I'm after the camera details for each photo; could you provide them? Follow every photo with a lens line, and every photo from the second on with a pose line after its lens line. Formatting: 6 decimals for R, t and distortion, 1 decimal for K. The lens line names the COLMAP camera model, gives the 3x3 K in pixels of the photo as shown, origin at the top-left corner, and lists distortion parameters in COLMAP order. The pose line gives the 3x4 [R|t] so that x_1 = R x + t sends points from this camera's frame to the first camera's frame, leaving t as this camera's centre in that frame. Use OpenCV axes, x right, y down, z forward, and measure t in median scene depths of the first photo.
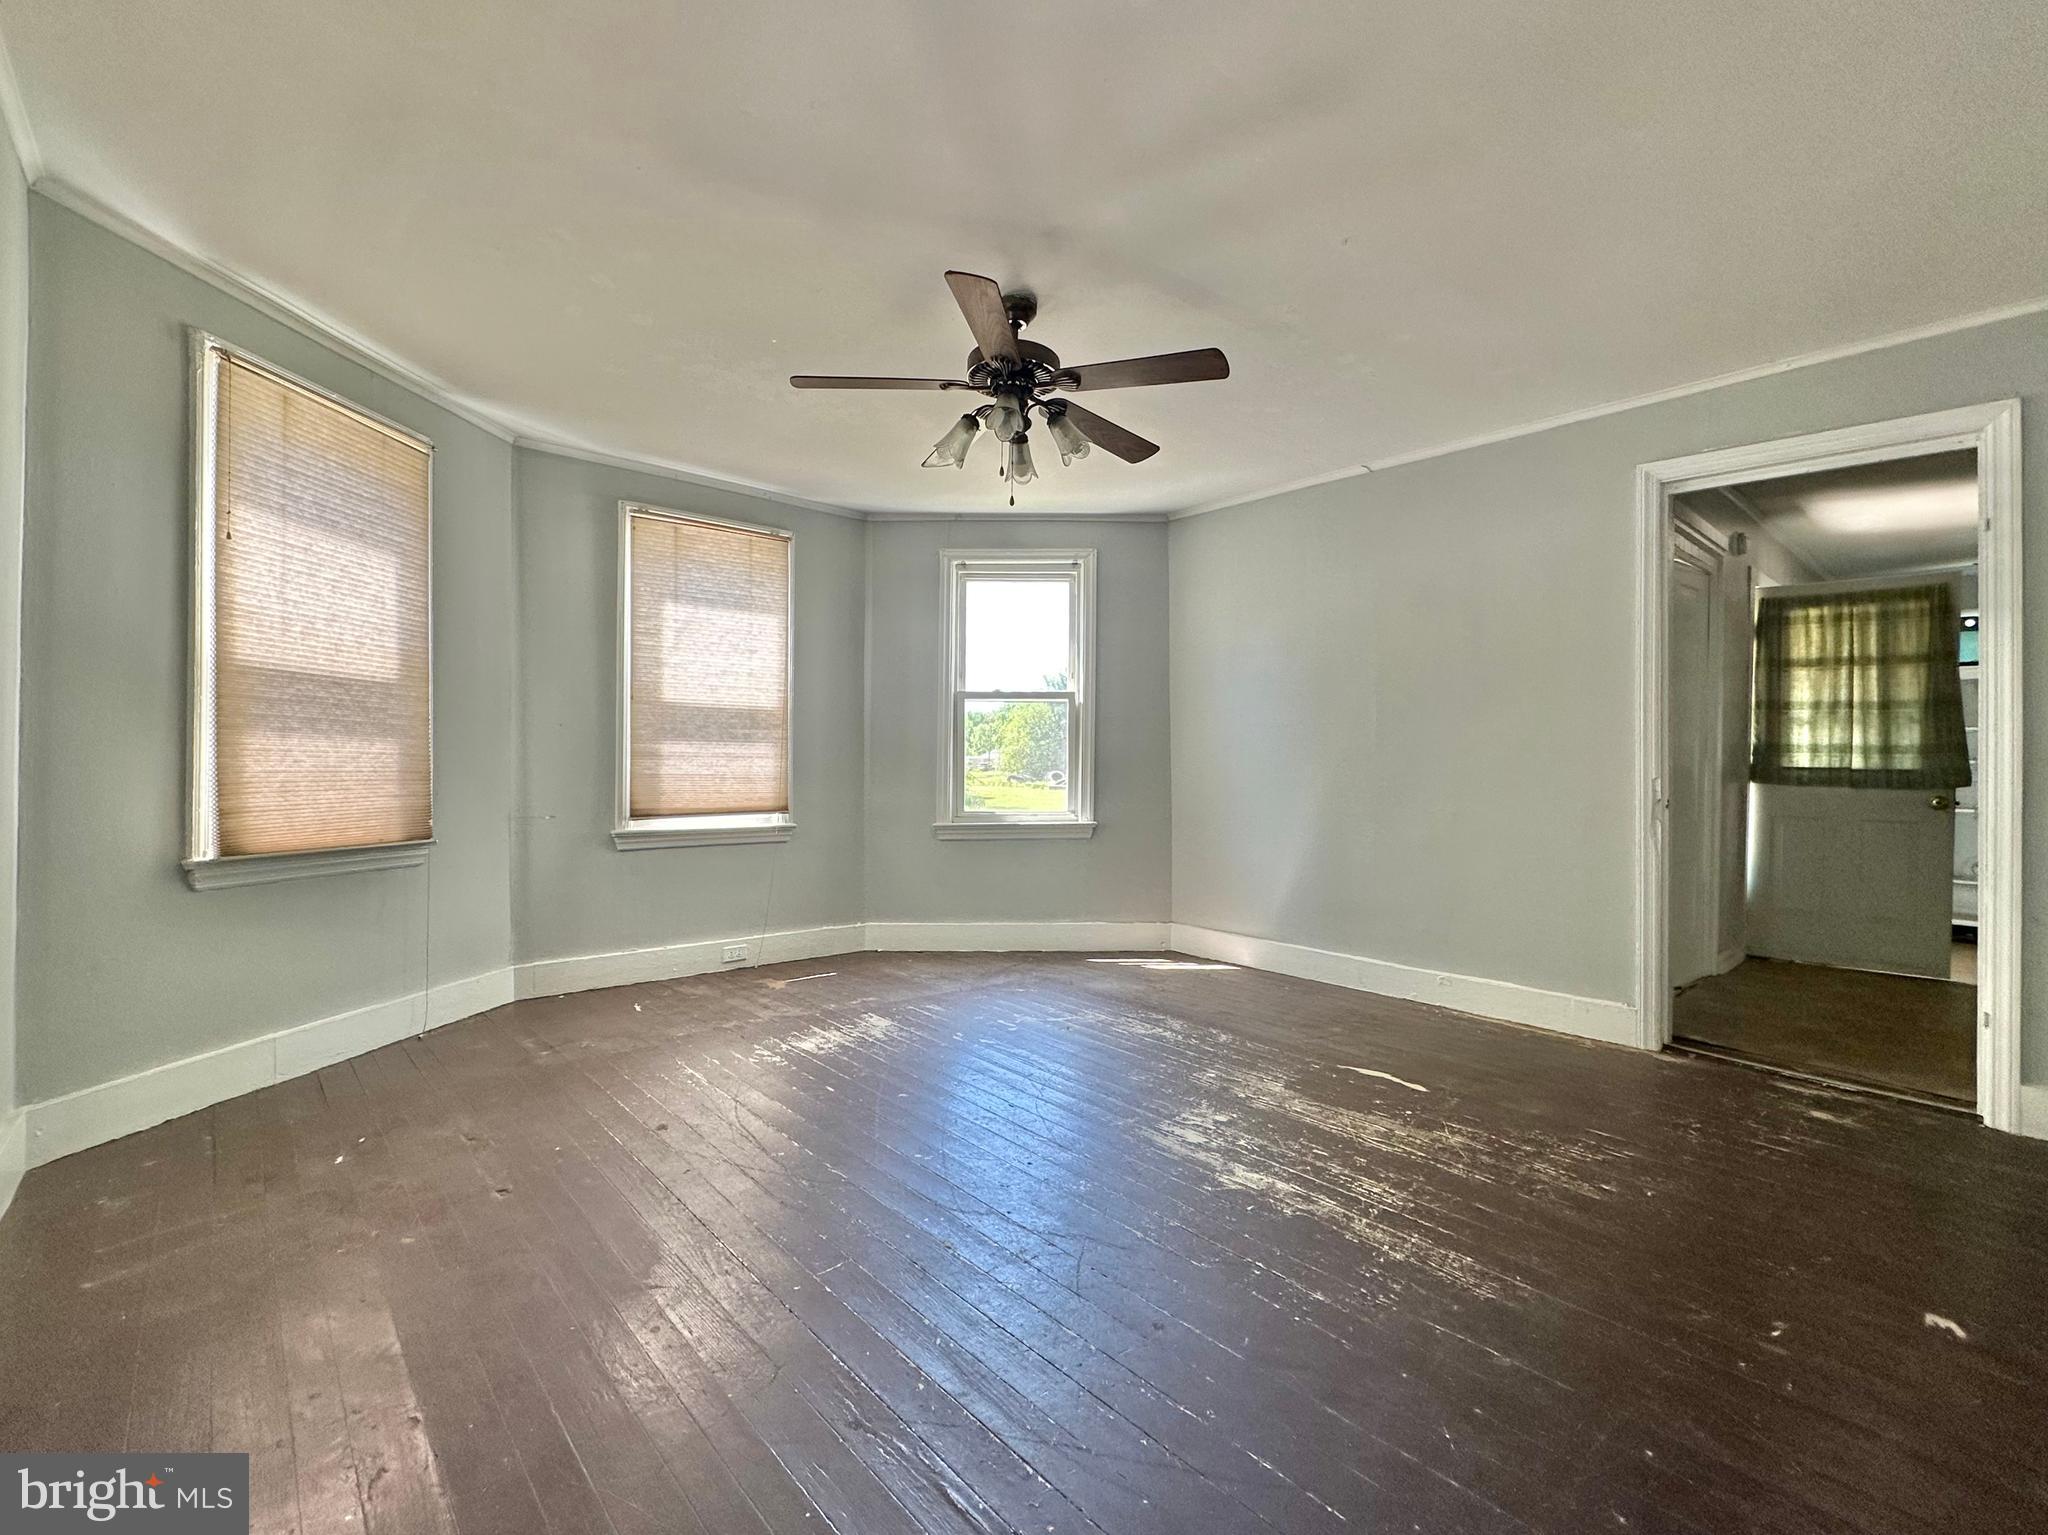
lens RADIAL K [[915.8, 0, 1024.0], [0, 915.8, 767.5], [0, 0, 1]] dist [0.000345, -0.000257]
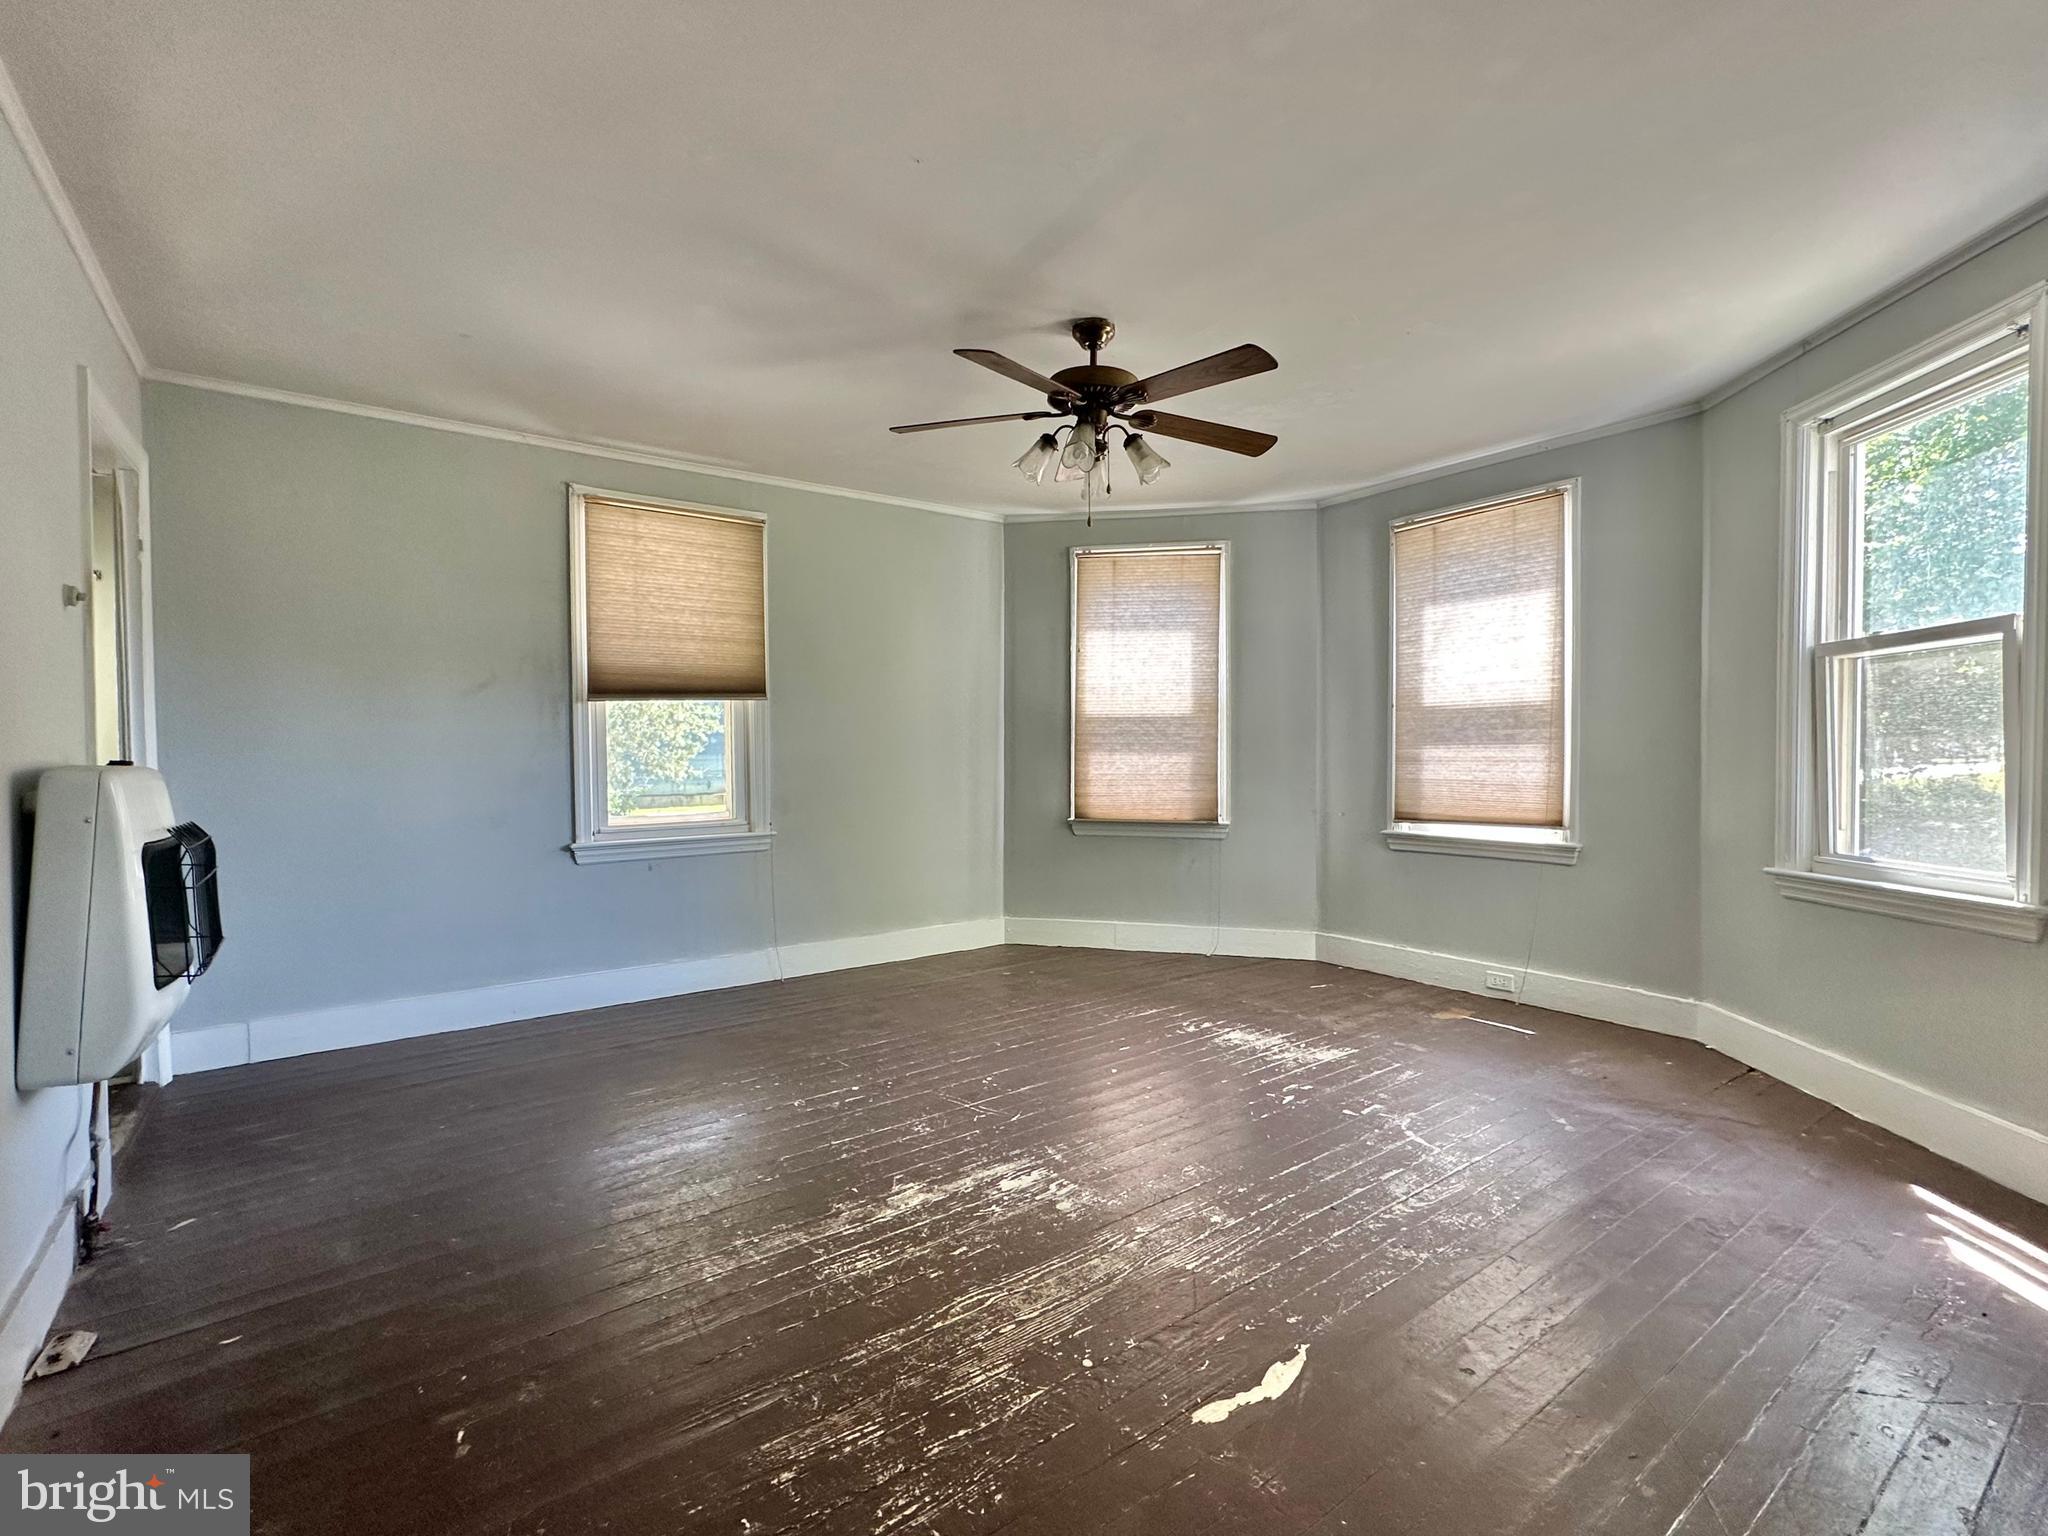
lens RADIAL K [[904.2, 0, 987.9], [0, 904.2, 772.7], [0, 0, 1]] dist [-0.014181, -0.000129]
pose [[-0.101864, 0.009871, -0.994749, 0.835622], [0.003220, 0.999949, 0.009592, -0.014029], [0.994793, -0.002226, -0.101891, 0.823258]]
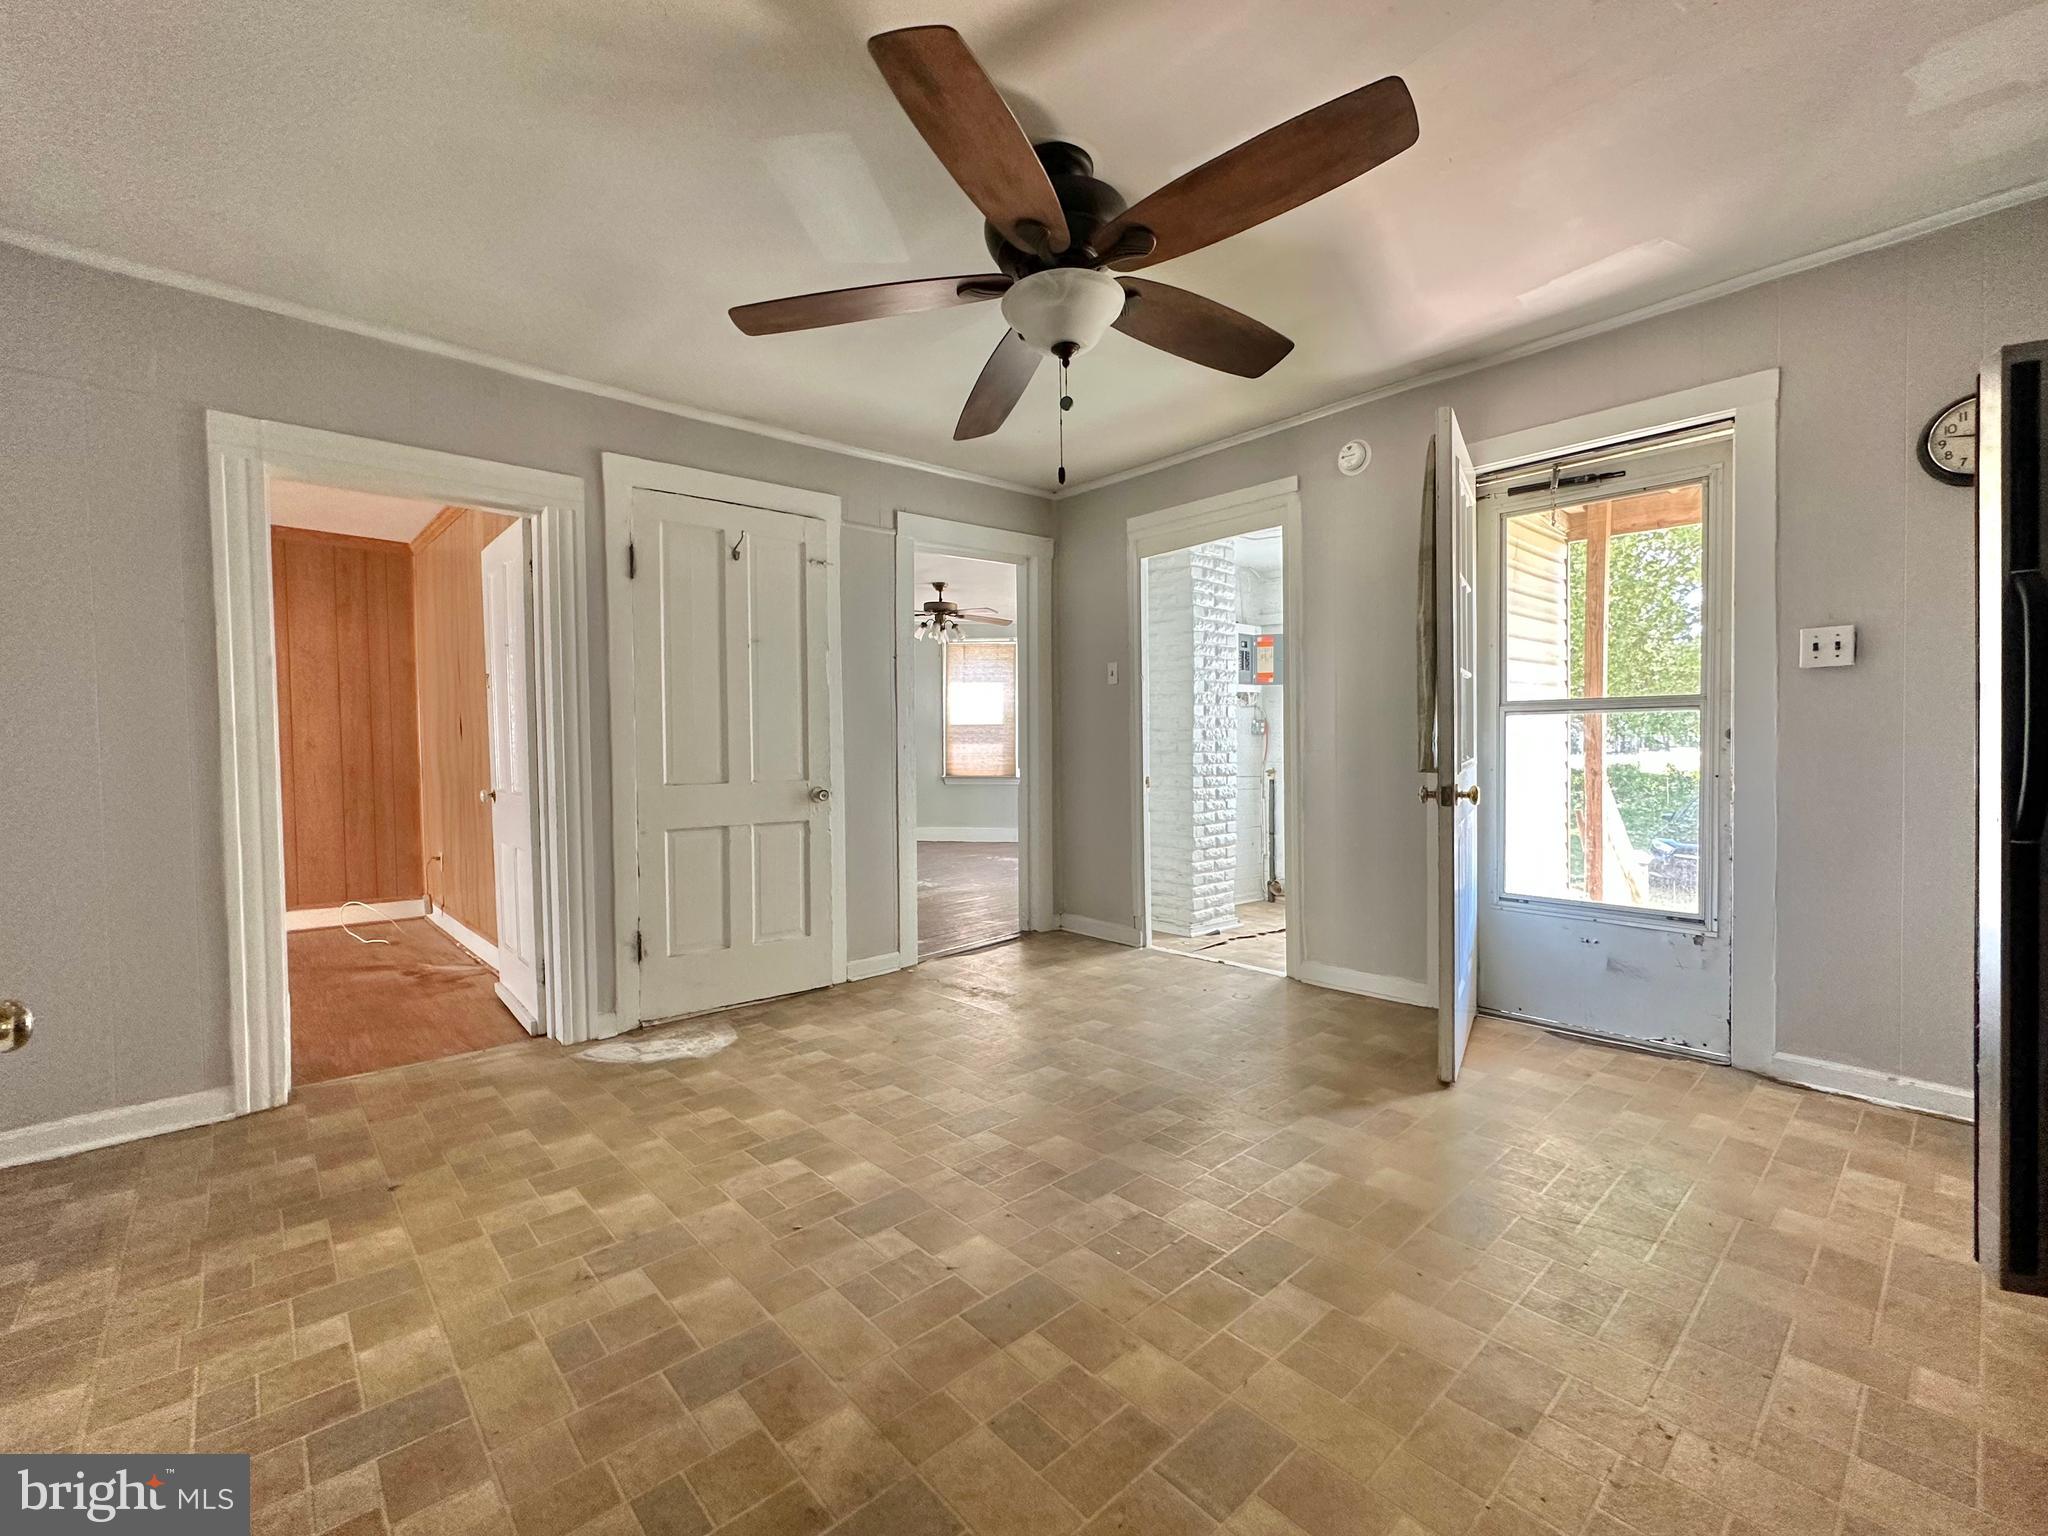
lens RADIAL K [[904.2, 0, 987.9], [0, 904.2, 772.7], [0, 0, 1]] dist [-0.014181, -0.000129]
pose [[-0.002488, 0.007622, -0.999968, 2.311292], [0.010926, 0.999911, 0.007594, 0.044451], [0.999937, -0.010906, -0.002571, 0.961341]]
